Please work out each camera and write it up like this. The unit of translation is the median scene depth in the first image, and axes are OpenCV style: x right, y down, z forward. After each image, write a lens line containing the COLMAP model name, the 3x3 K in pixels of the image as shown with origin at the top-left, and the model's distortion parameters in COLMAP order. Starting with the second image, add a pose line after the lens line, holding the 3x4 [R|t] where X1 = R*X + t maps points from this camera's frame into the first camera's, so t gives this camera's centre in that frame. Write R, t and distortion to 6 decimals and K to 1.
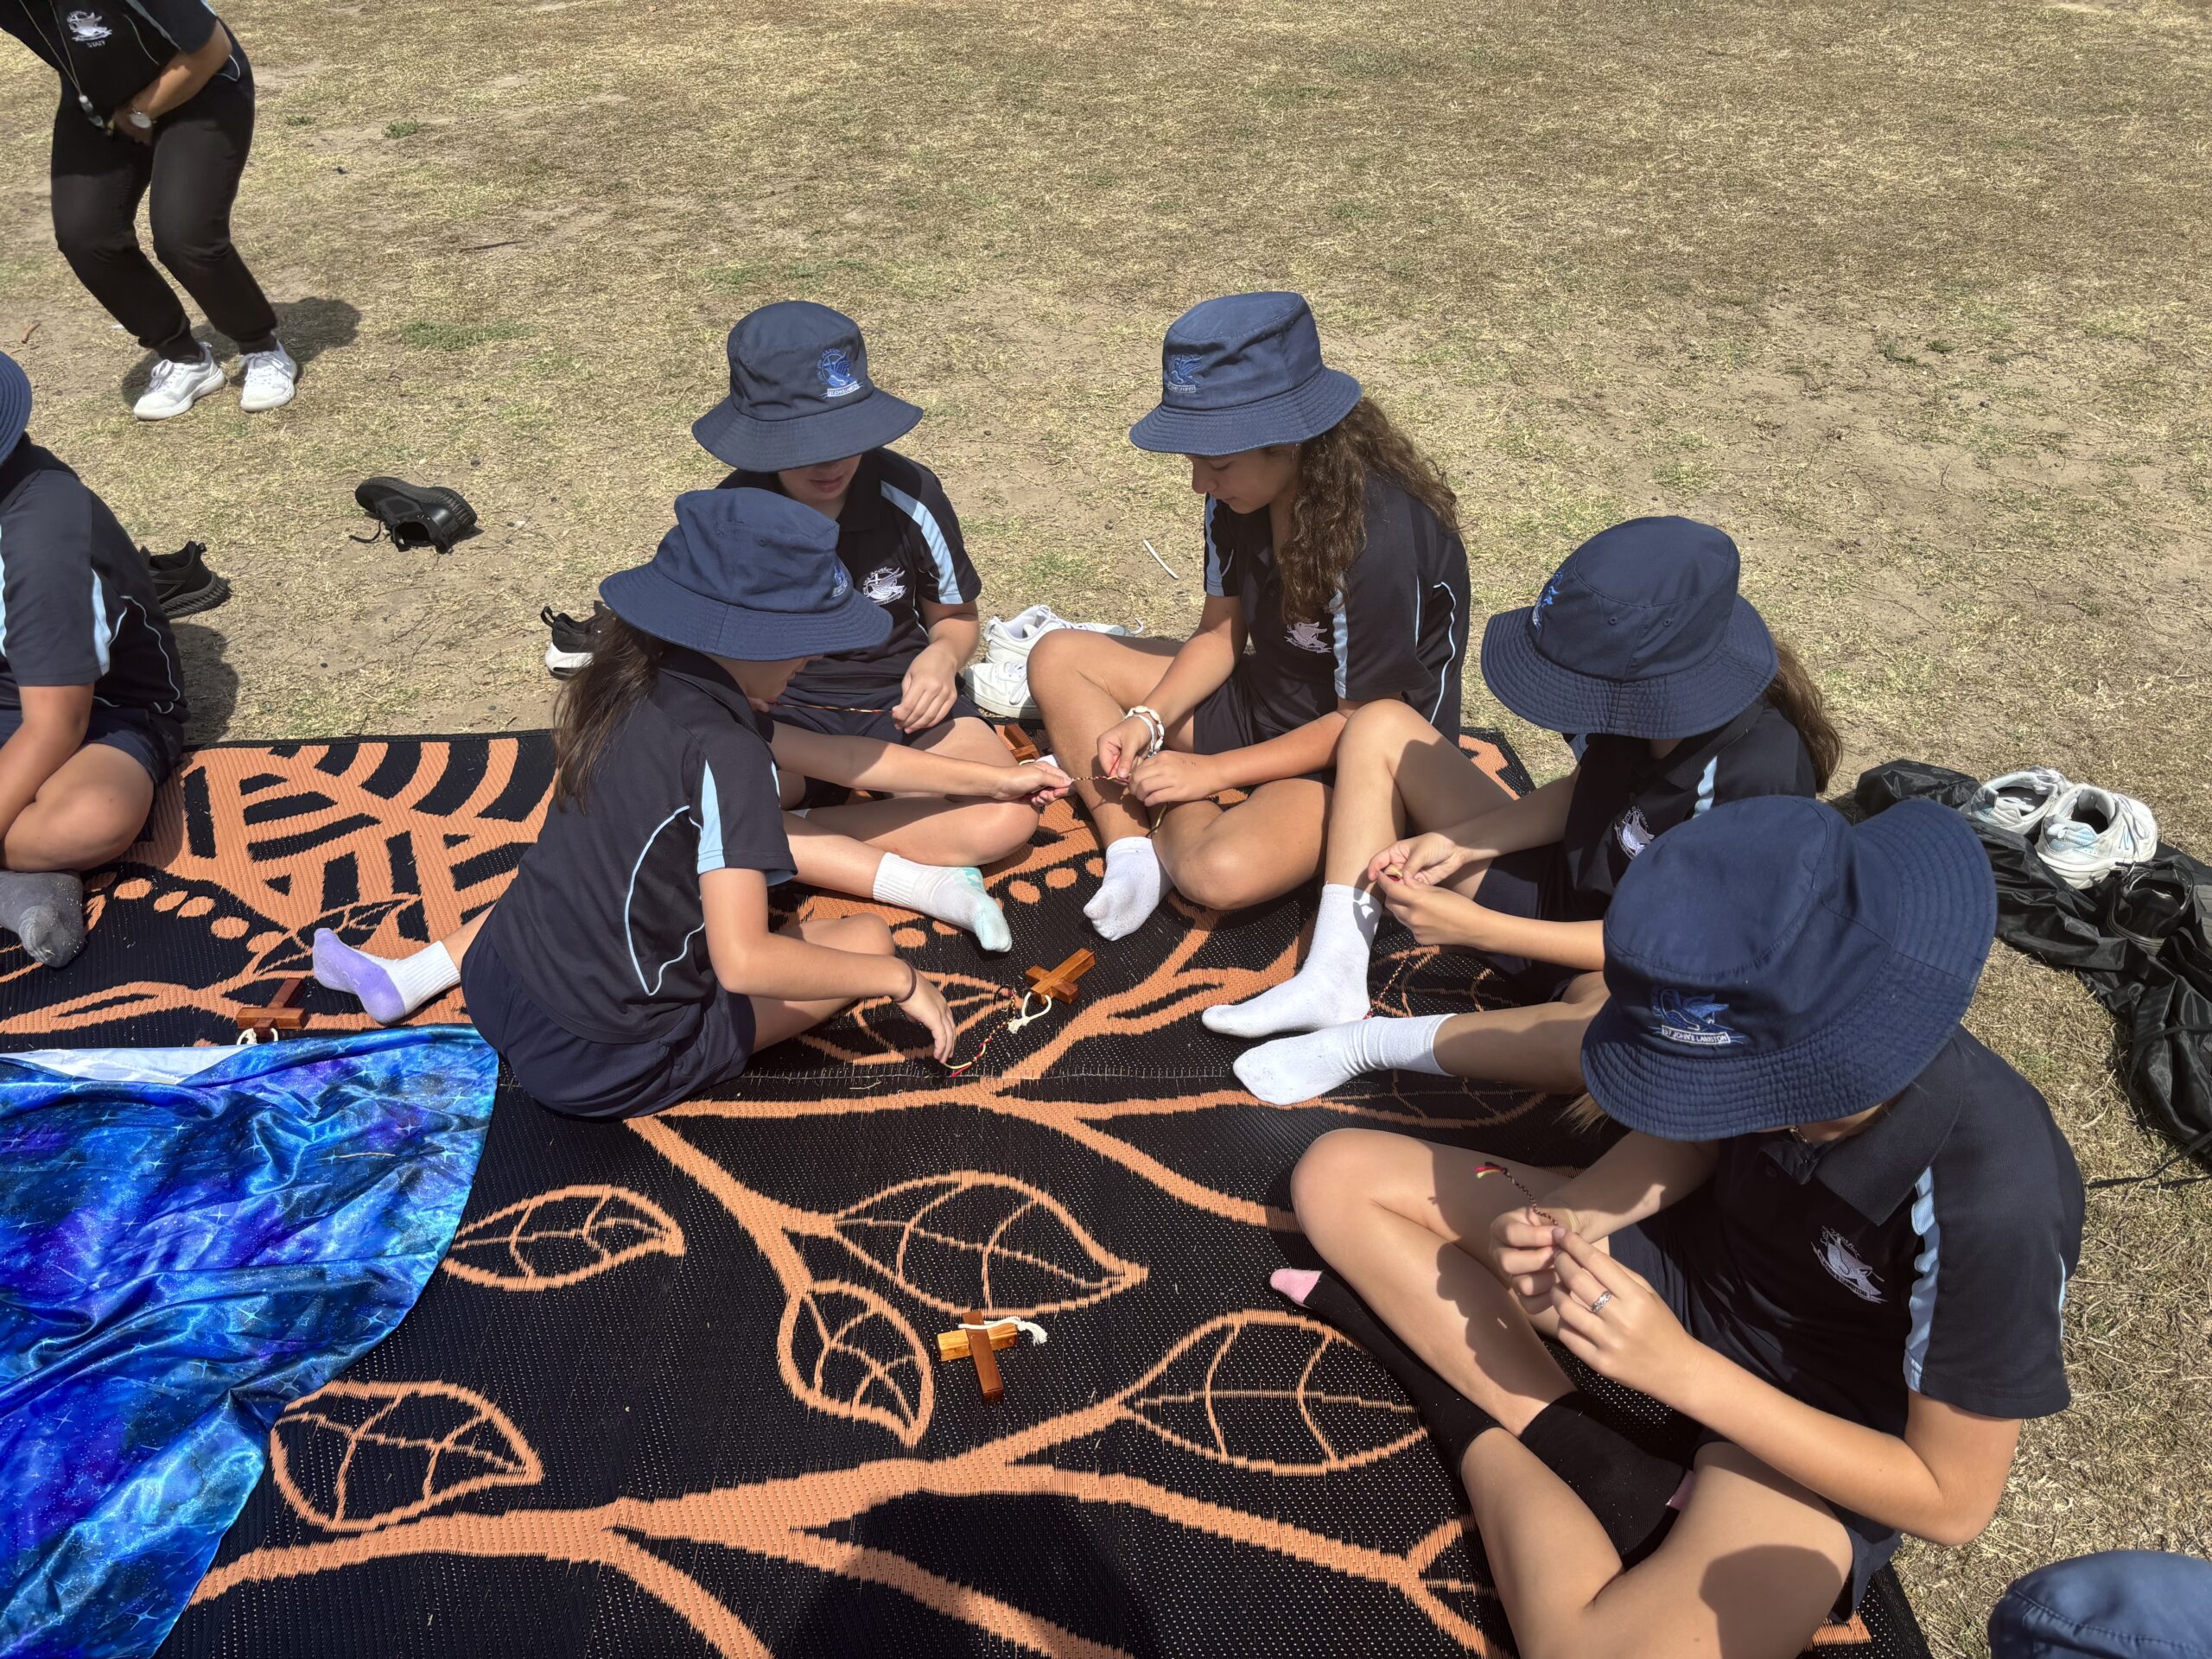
lens RADIAL K [[1645.7, 0, 1107.8], [0, 1645.7, 826.9], [0, 0, 1]] dist [0.016135, 0.004803]
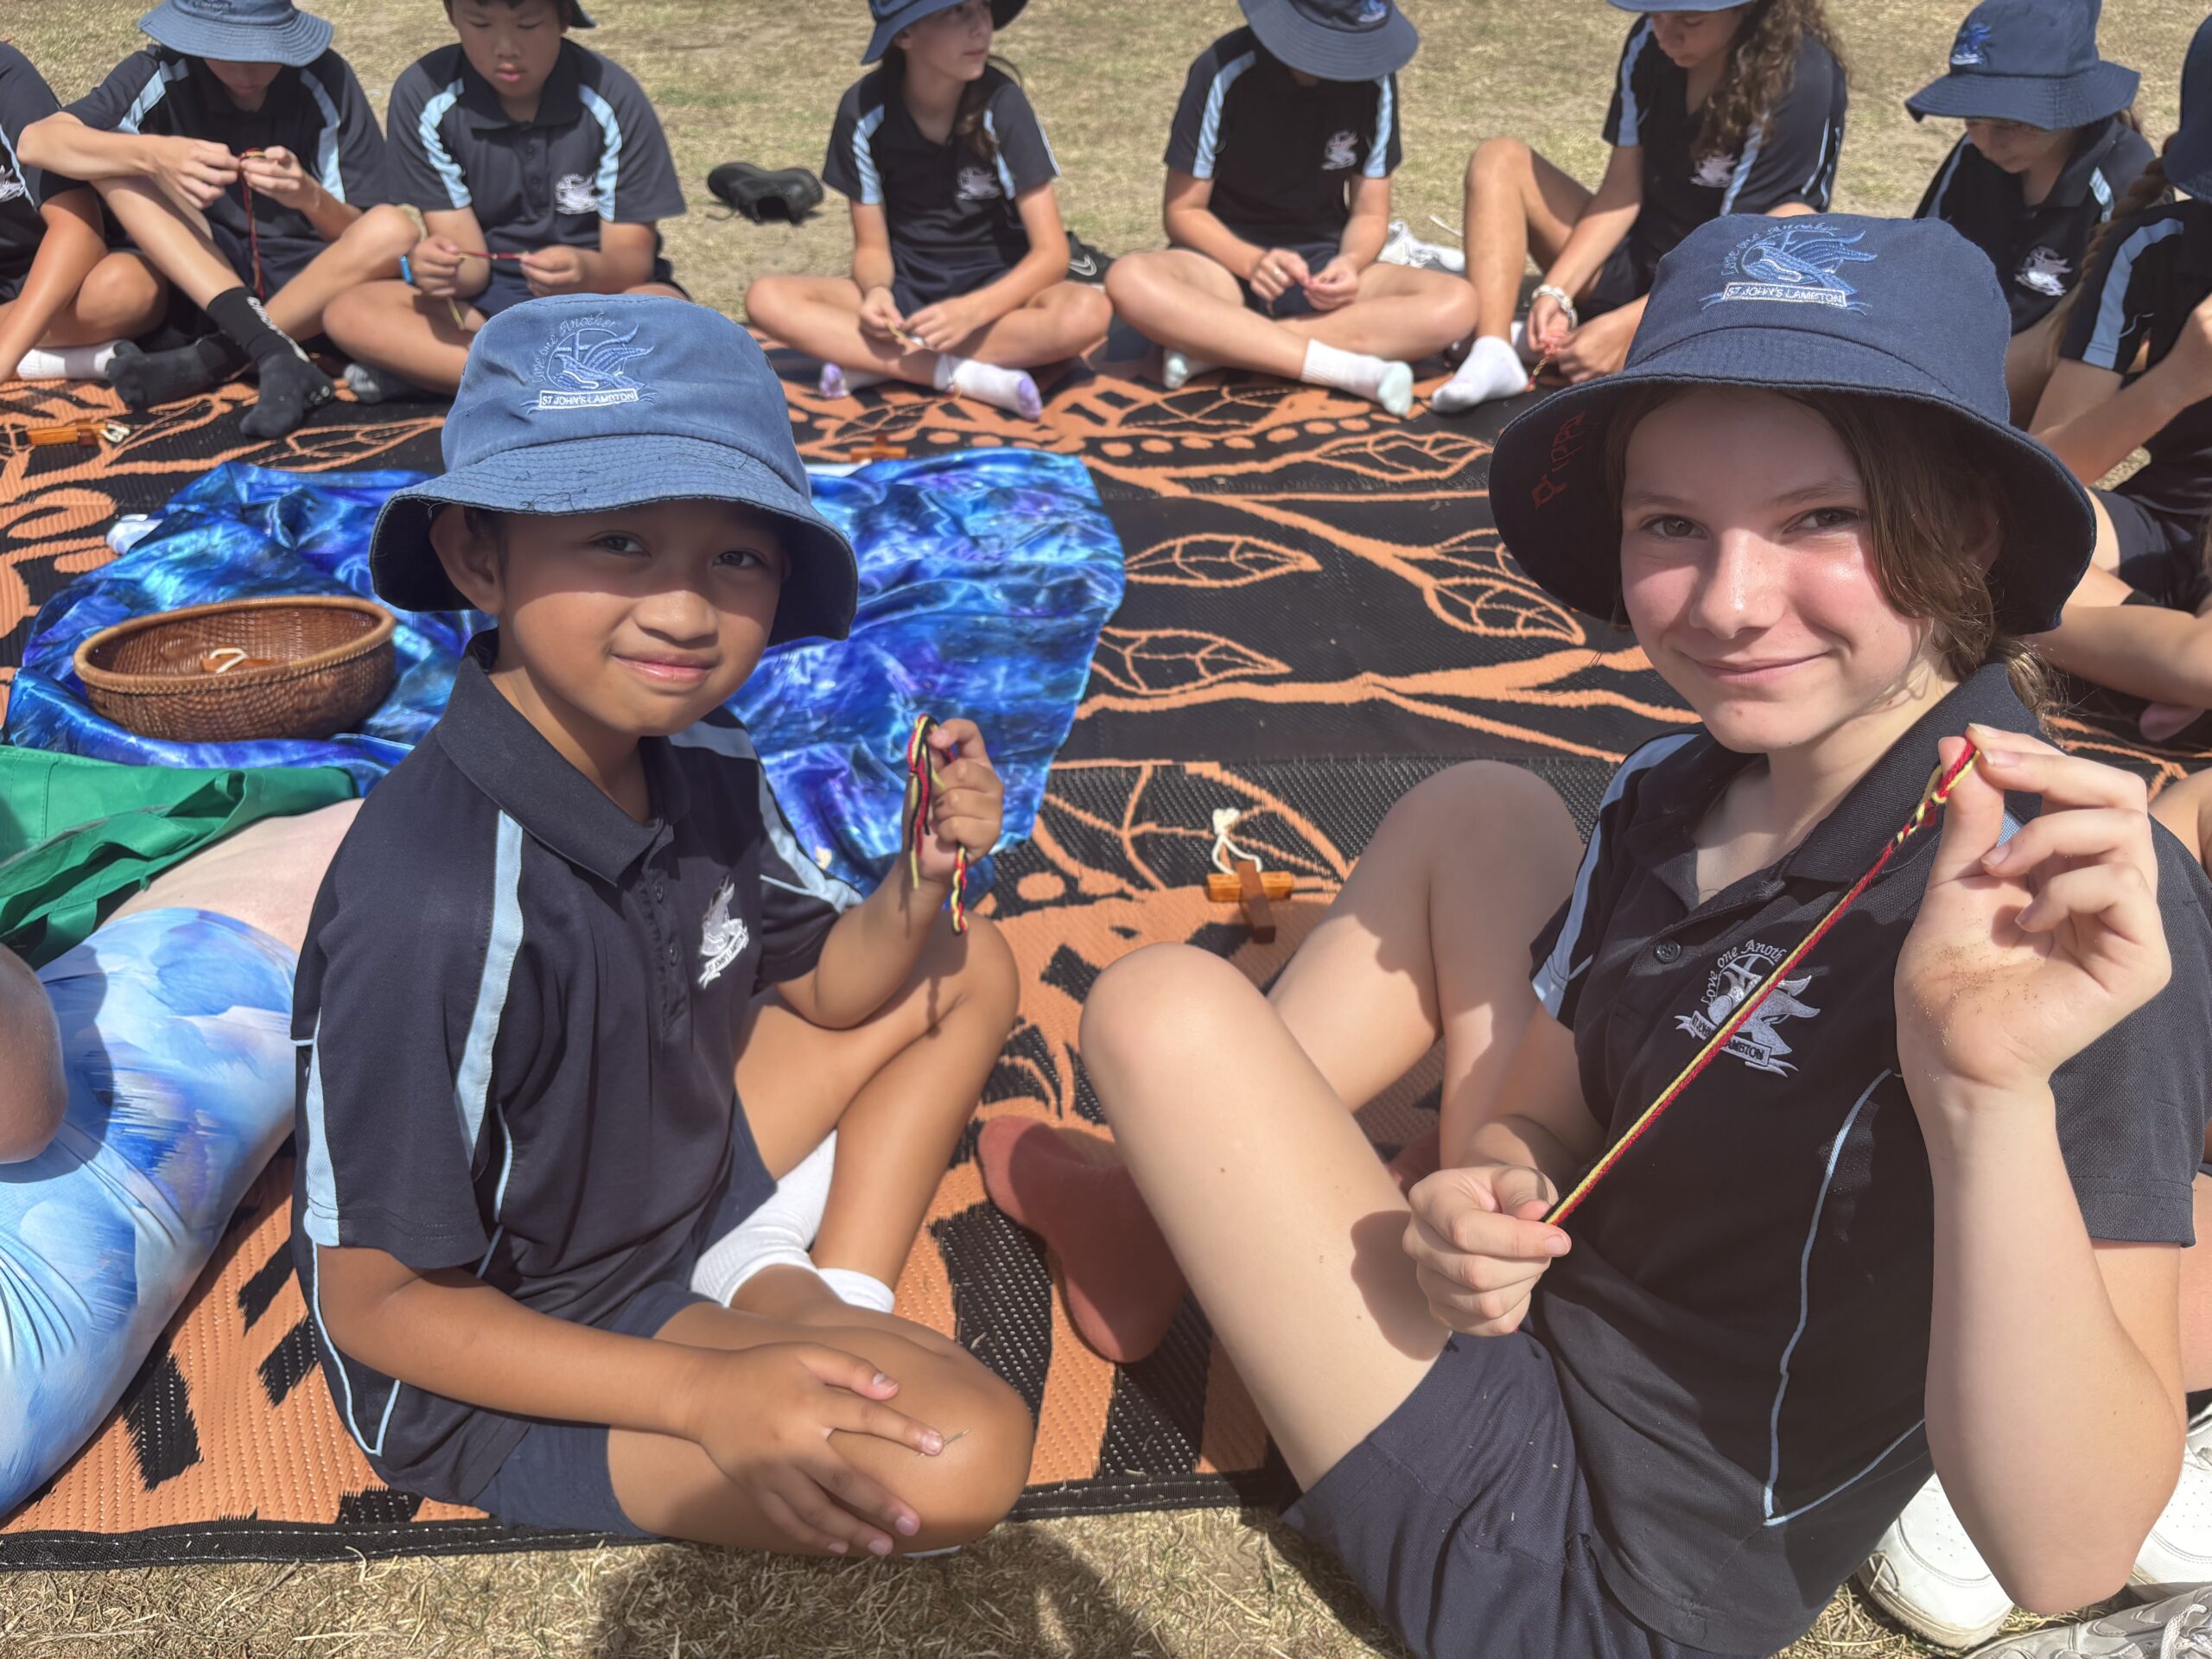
lens RADIAL K [[1645.7, 0, 1110.4], [0, 1645.7, 828.2], [0, 0, 1]] dist [0.016135, 0.004803]
pose [[0.997507, -0.004644, 0.070417, -0.392325], [0.005700, 0.999874, -0.014793, 0.367432], [-0.070340, 0.015157, 0.997408, -0.164829]]
